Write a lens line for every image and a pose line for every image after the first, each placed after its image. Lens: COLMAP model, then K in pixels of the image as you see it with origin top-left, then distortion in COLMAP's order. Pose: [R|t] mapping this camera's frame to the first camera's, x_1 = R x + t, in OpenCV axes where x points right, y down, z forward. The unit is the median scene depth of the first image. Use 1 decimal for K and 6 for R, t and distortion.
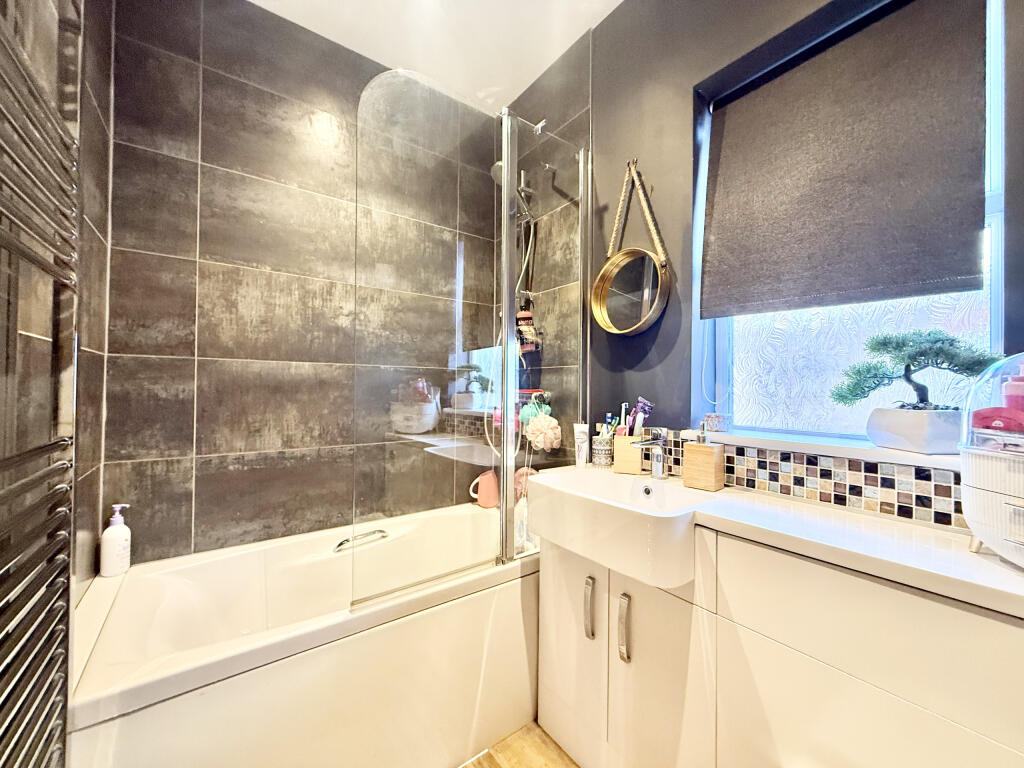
lens RADIAL K [[404.9, 0, 512.0], [0, 404.9, 384.0], [0, 0, 1]] dist [-0.010568, 0.000051]
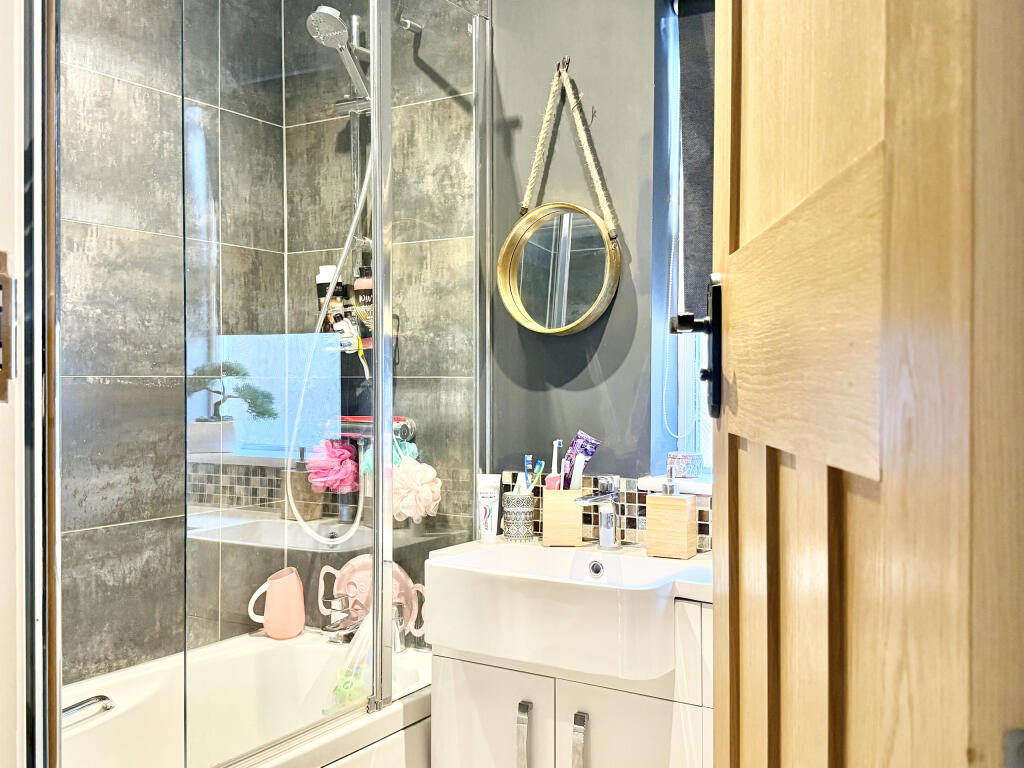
lens RADIAL K [[999.5, 0, 512.0], [0, 999.5, 384.0], [0, 0, 1]] dist [0.177181, -0.543206]
pose [[0.930317, -0.012454, 0.366546, -0.339342], [0.005117, 0.999767, 0.020982, -0.069070], [-0.366721, -0.017644, 0.930163, -0.430743]]
